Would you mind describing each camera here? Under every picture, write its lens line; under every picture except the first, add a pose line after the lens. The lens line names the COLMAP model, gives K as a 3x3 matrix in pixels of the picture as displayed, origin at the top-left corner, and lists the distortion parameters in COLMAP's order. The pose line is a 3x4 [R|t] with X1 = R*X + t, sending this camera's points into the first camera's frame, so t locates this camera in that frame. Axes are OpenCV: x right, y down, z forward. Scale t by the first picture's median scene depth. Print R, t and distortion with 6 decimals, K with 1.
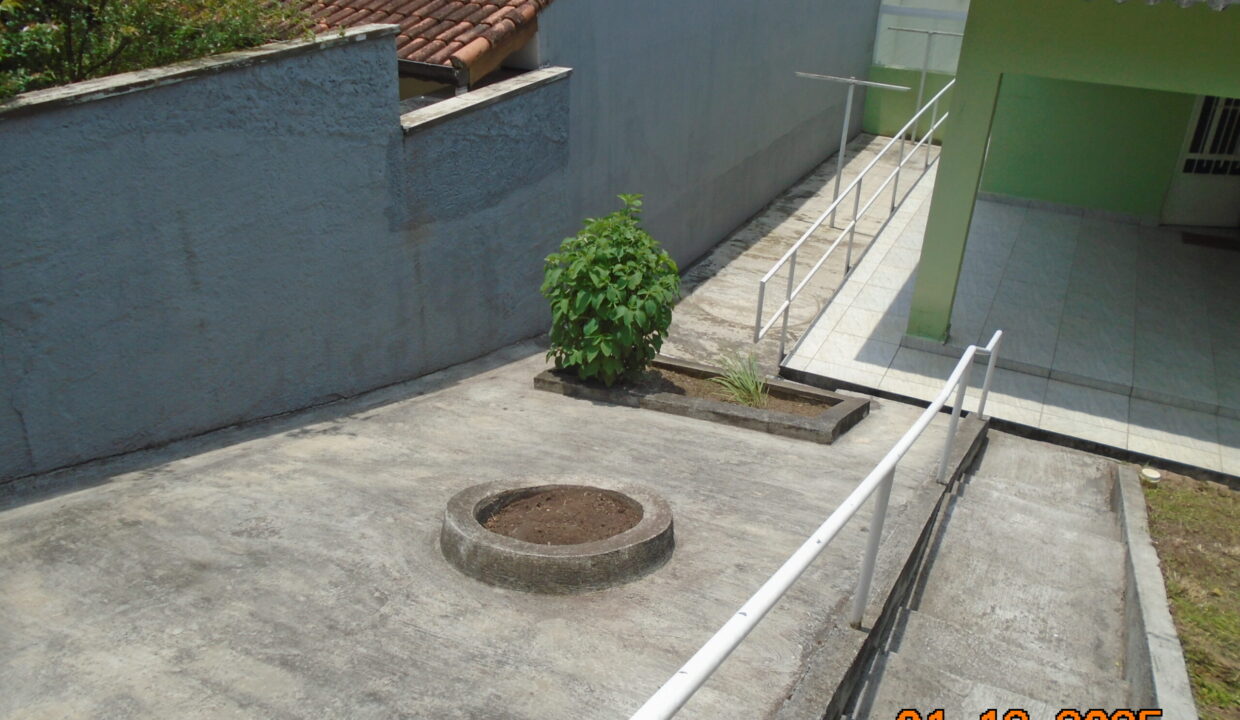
lens RADIAL K [[932.2, 0, 600.4], [0, 932.2, 361.0], [0, 0, 1]] dist [-0.038361, 0.021074]
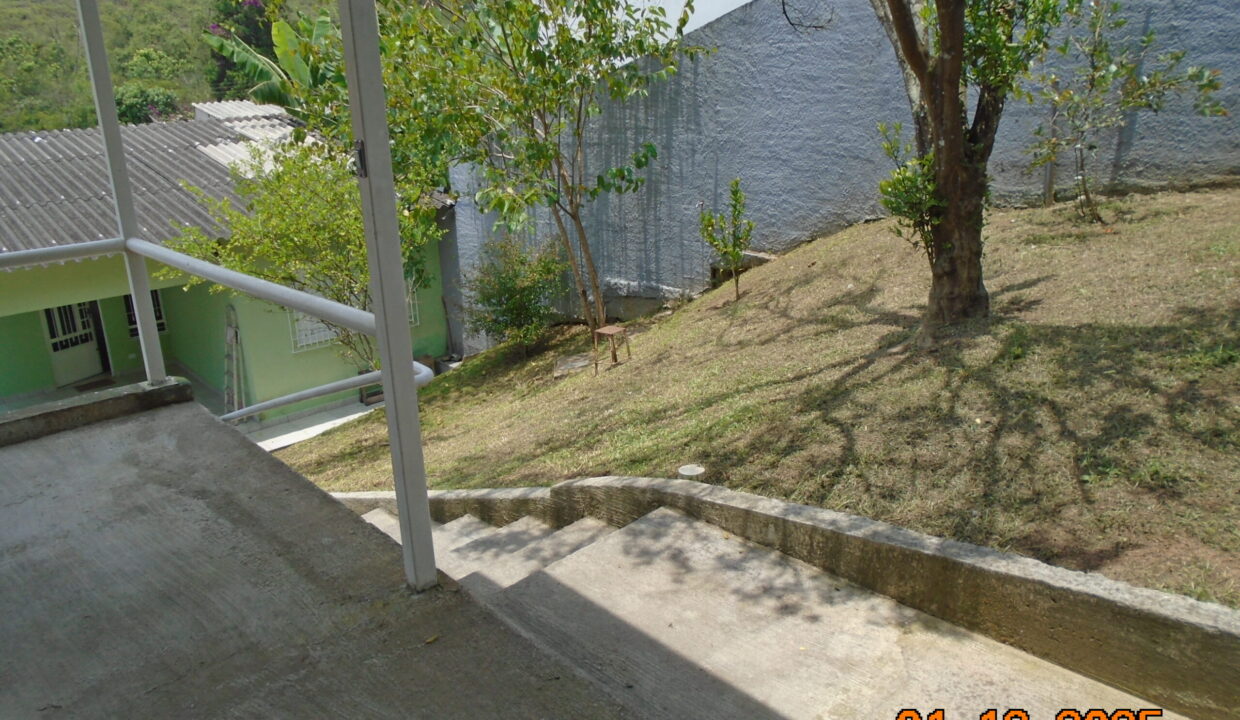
lens RADIAL K [[932.2, 0, 616.7], [0, 932.2, 354.3], [0, 0, 1]] dist [-0.038361, 0.021074]
pose [[0.334121, -0.305094, 0.891785, -0.520648], [0.484976, 0.866948, 0.114893, 0.092236], [-0.808184, 0.394106, 0.437629, -0.519345]]
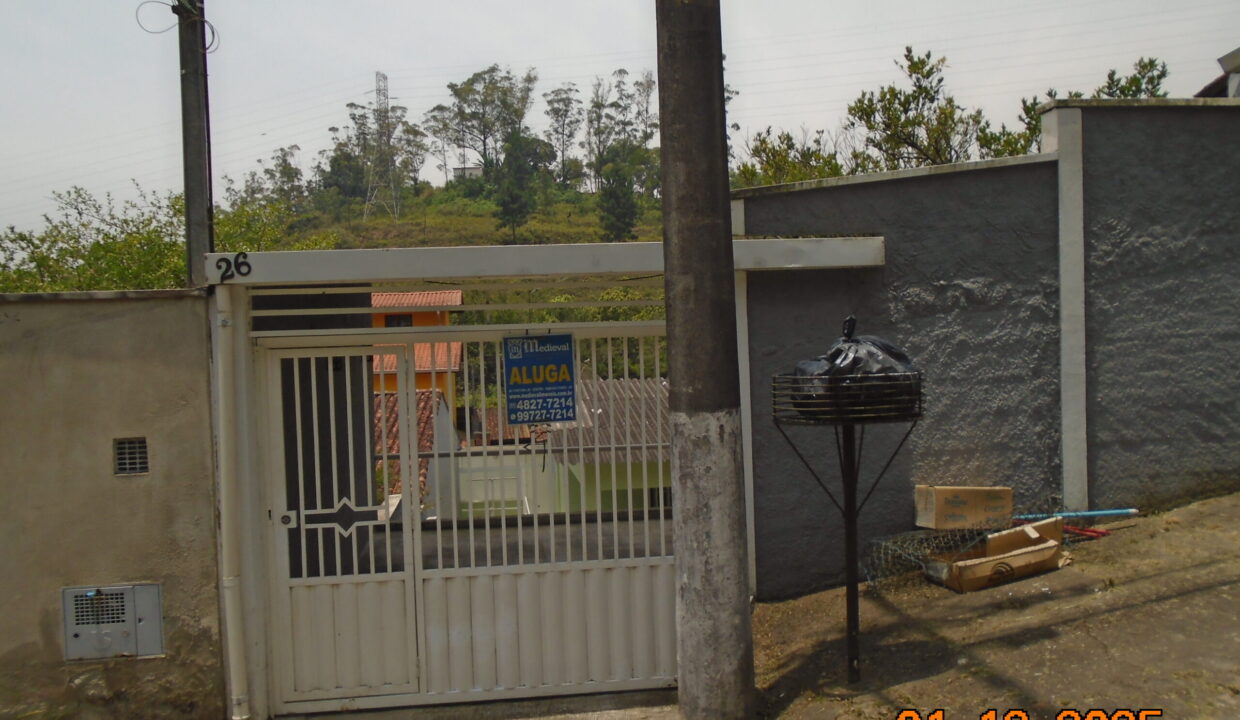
lens RADIAL K [[932.2, 0, 615.5], [0, 932.2, 354.3], [0, 0, 1]] dist [-0.038361, 0.021074]
pose [[0.811345, -0.053191, 0.582142, -0.957240], [0.314472, 0.879191, -0.357954, 0.287620], [-0.492774, 0.473492, 0.730054, -1.052980]]
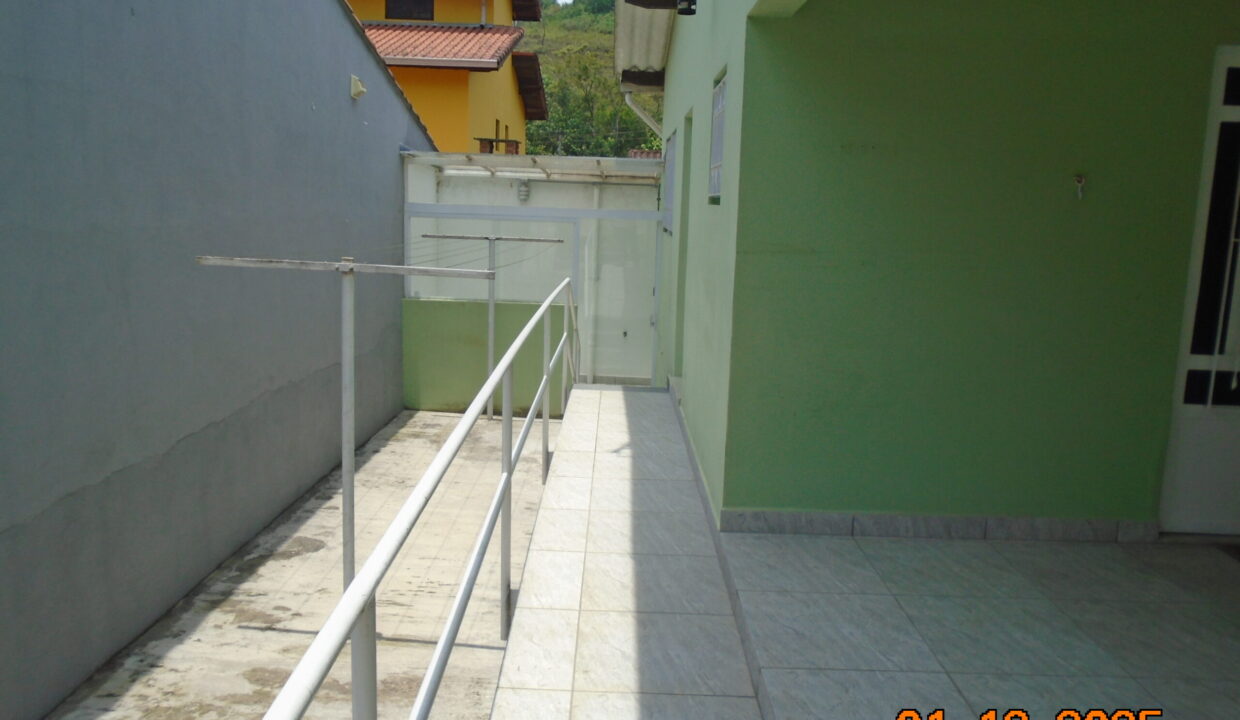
lens RADIAL K [[932.2, 0, 624.4], [0, 932.2, 364.1], [0, 0, 1]] dist [-0.038361, 0.021074]
pose [[0.879237, -0.060928, 0.472472, 0.285437], [0.202141, 0.945790, -0.254204, -0.214261], [-0.431371, 0.319012, 0.843890, 0.966593]]
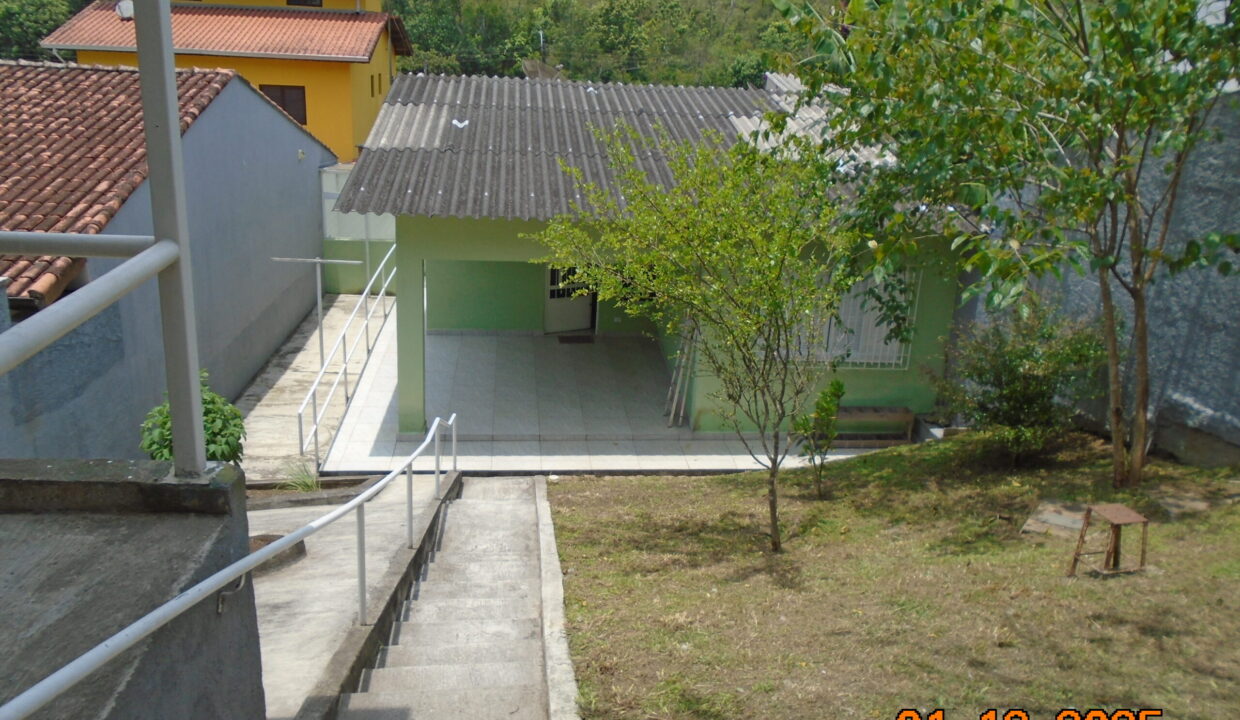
lens RADIAL K [[932.2, 0, 618.0], [0, 932.2, 351.0], [0, 0, 1]] dist [-0.038361, 0.021074]
pose [[0.827104, -0.149517, 0.541796, -0.158923], [0.235496, 0.967461, -0.092521, 0.062141], [-0.510333, 0.204115, 0.835402, -0.423723]]
